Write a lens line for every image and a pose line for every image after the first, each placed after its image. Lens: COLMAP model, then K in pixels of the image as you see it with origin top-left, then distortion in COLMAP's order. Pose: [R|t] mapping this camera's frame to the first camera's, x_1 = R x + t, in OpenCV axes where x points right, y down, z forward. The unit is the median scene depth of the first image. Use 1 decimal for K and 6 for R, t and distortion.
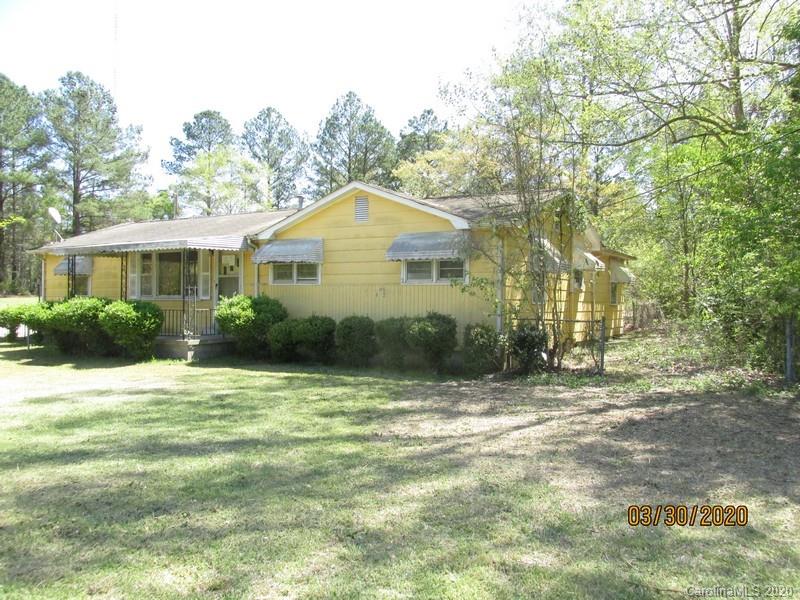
lens RADIAL K [[660.8, 0, 399.9], [0, 660.8, 300.6], [0, 0, 1]] dist [-0.011136, -0.006617]
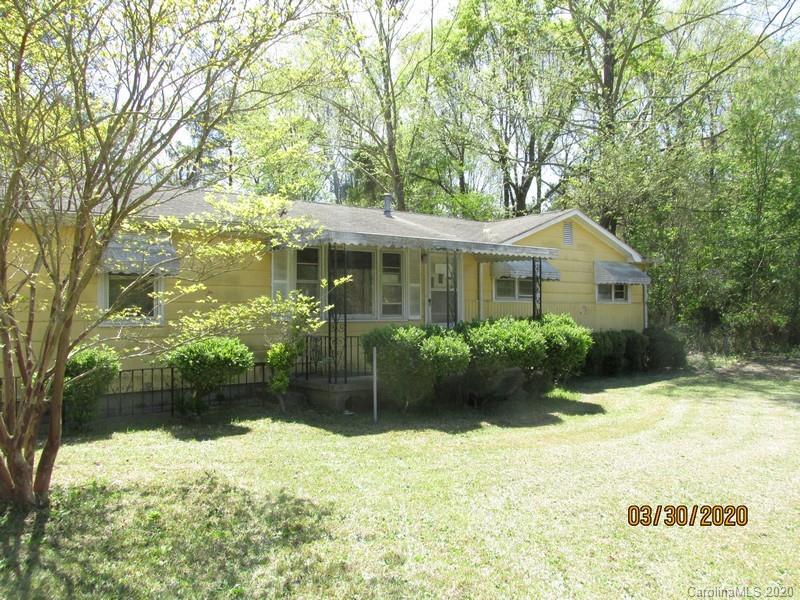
lens RADIAL K [[660.8, 0, 399.9], [0, 660.8, 298.9], [0, 0, 1]] dist [-0.011136, -0.006617]
pose [[0.235974, -0.004556, 0.971749, -1.198342], [-0.002380, 0.999983, 0.005267, -0.036268], [-0.971757, -0.003555, 0.235959, 1.027193]]
